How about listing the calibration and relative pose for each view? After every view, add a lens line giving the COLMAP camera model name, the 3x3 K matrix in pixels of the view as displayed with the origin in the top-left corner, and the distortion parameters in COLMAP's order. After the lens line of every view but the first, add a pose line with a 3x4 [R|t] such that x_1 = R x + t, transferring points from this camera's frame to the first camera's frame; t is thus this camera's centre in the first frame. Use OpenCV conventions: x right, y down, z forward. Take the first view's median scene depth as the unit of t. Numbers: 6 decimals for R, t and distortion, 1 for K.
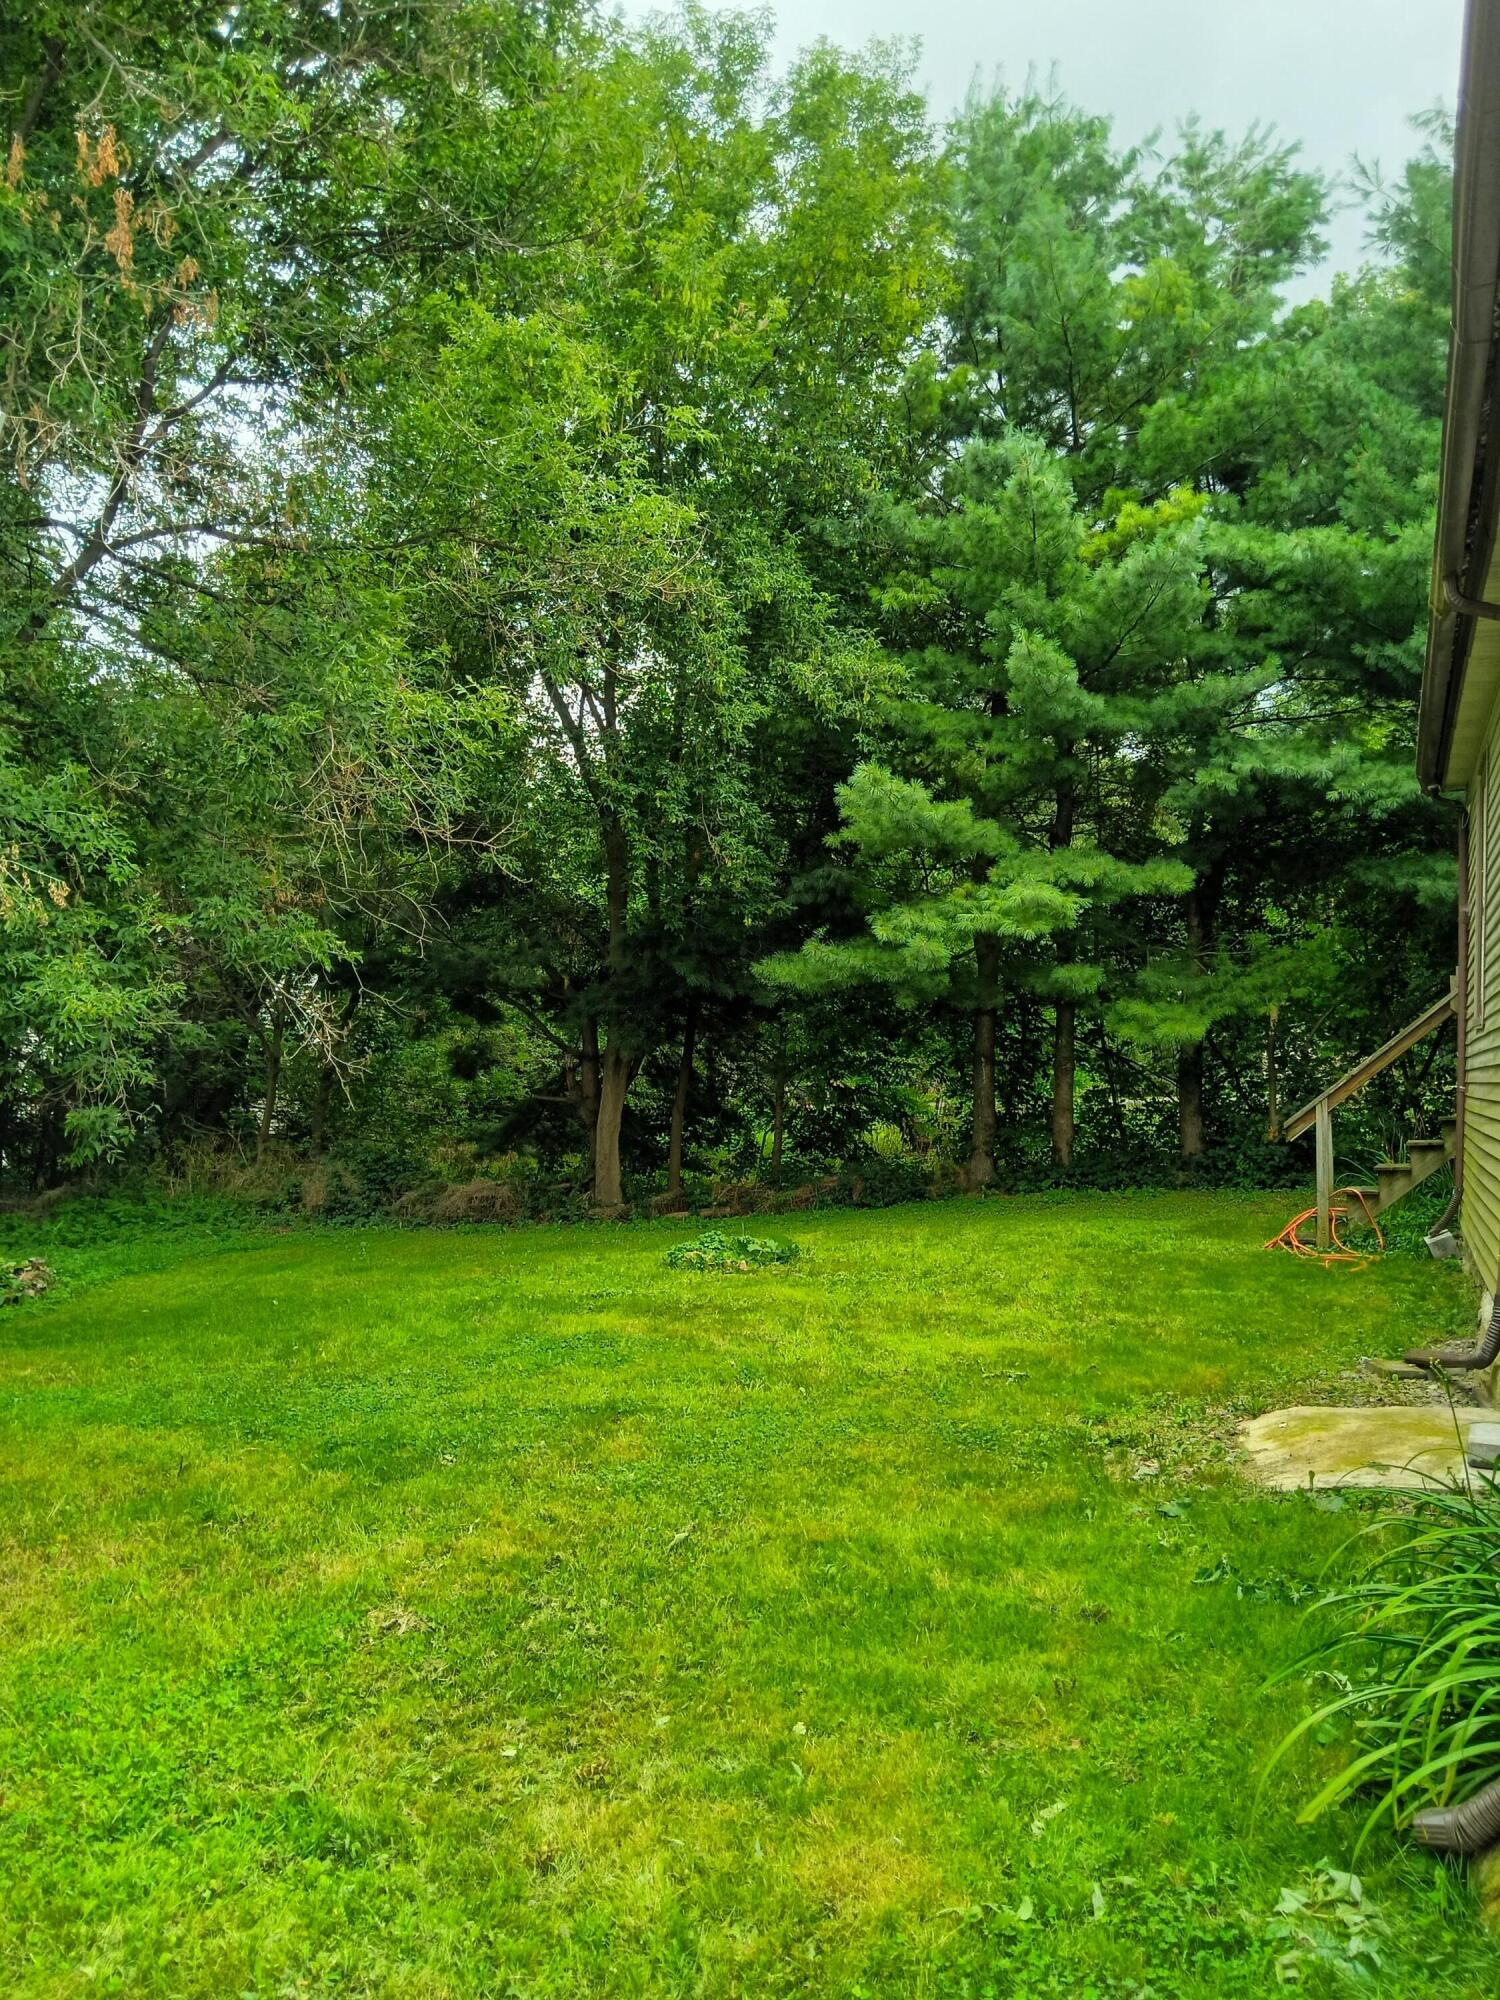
lens RADIAL K [[1641.8, 0, 748.1], [0, 1641.8, 1033.3], [0, 0, 1]] dist [0.118889, -0.293967]
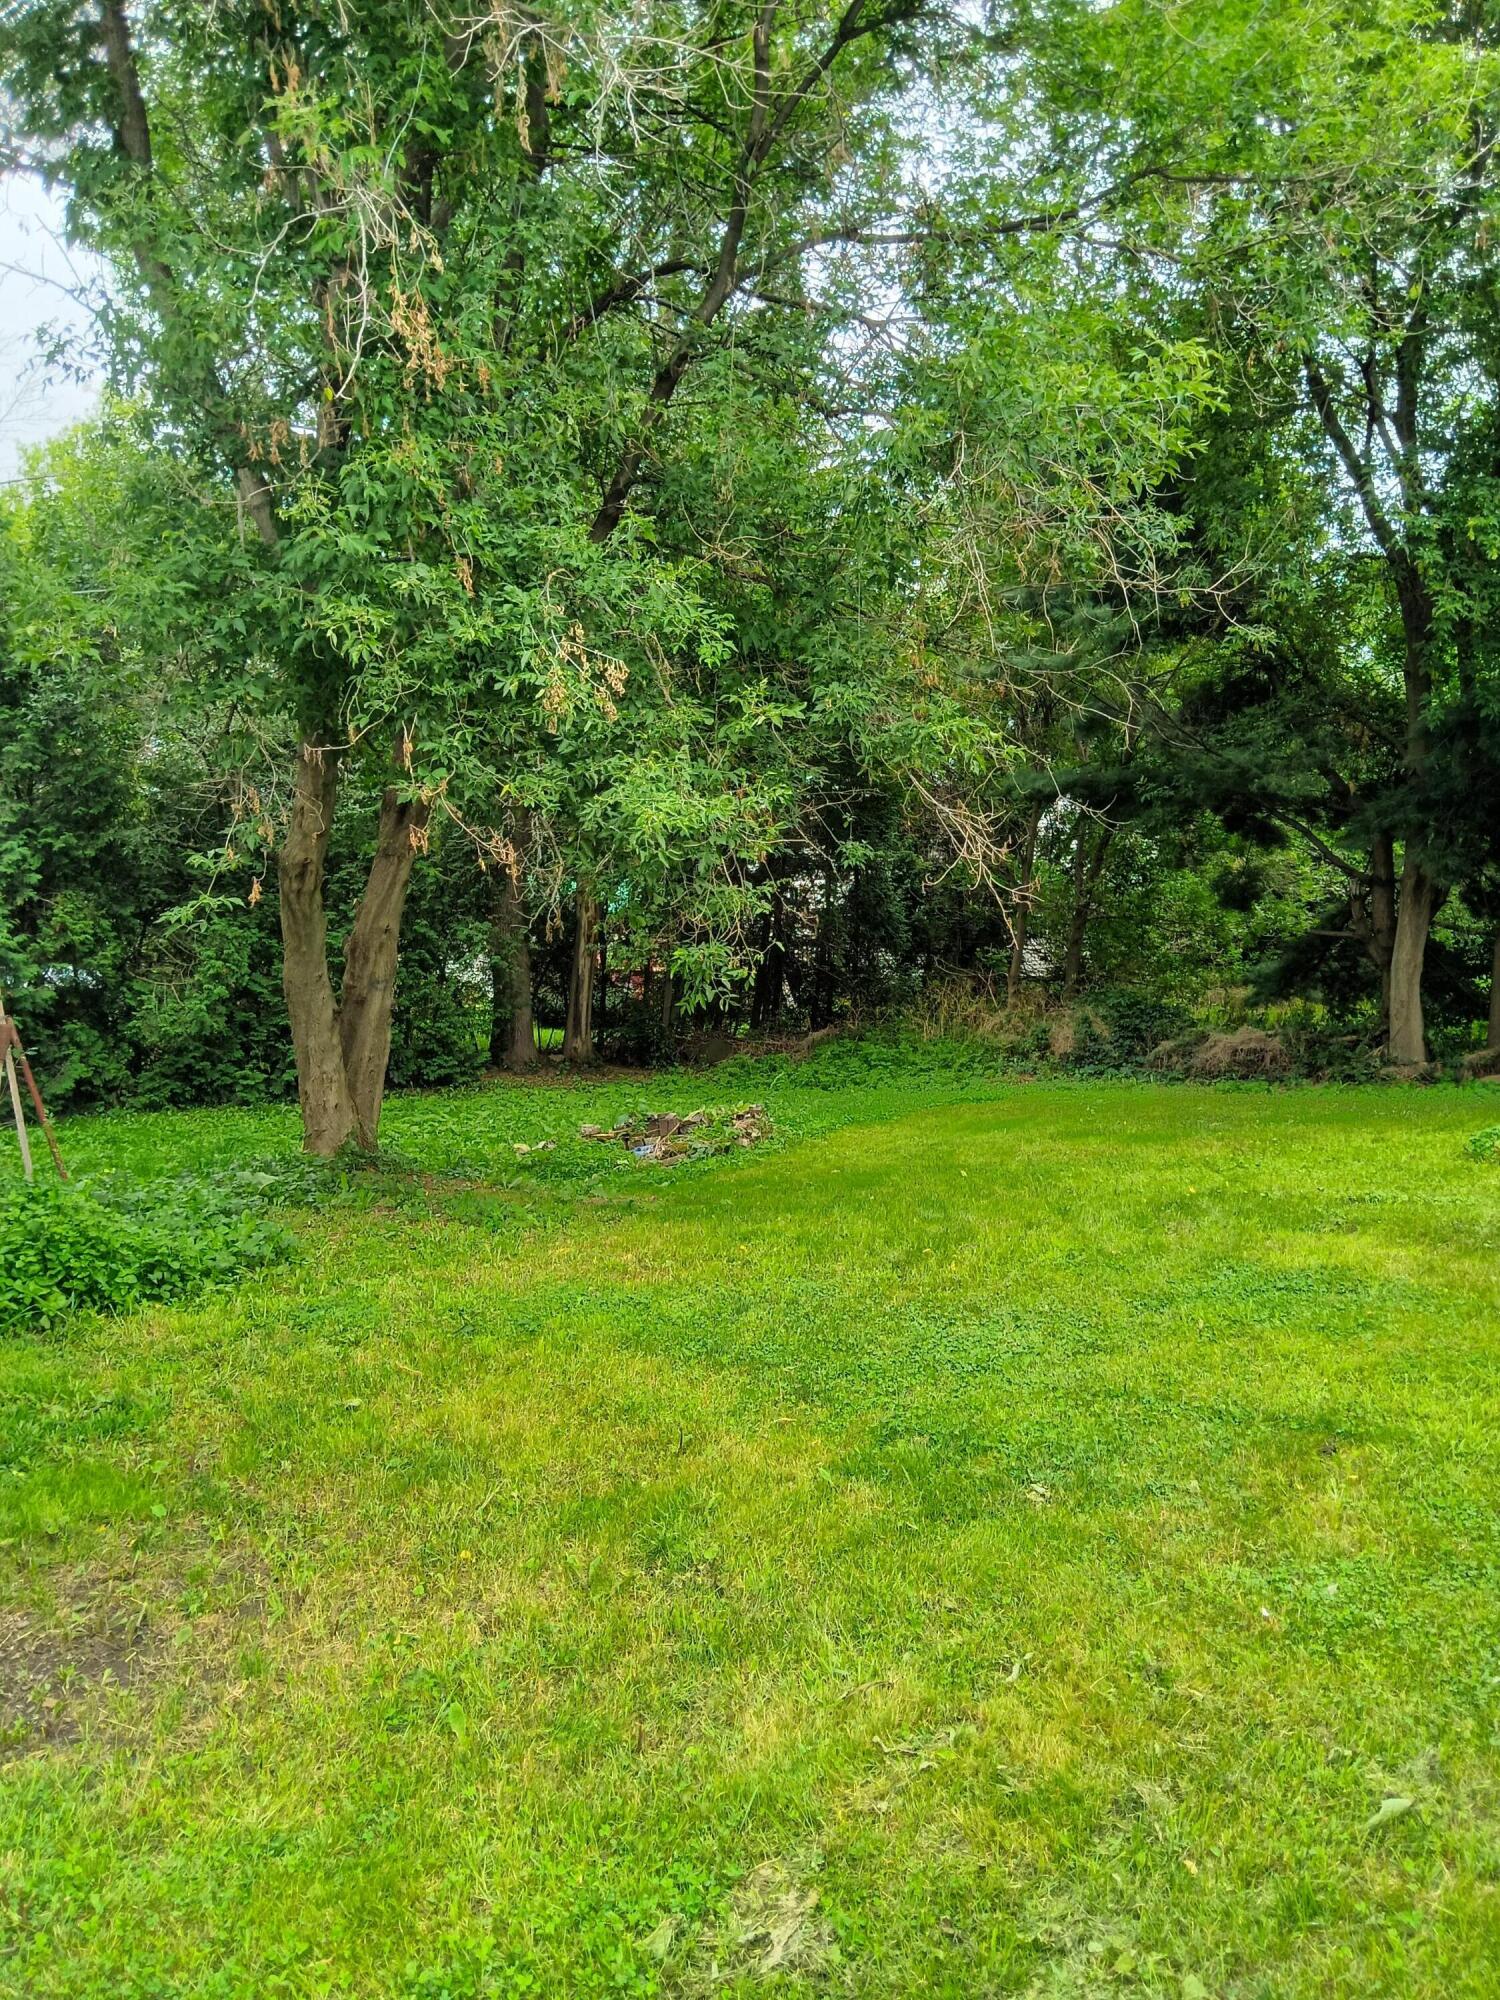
lens RADIAL K [[1594.9, 0, 747.7], [0, 1594.9, 1020.4], [0, 0, 1]] dist [0.053906, -0.119472]
pose [[0.880631, 0.012888, -0.473628, 0.004222], [0.029481, 0.996203, 0.081923, 0.011059], [0.472886, -0.086107, 0.876906, 0.193426]]
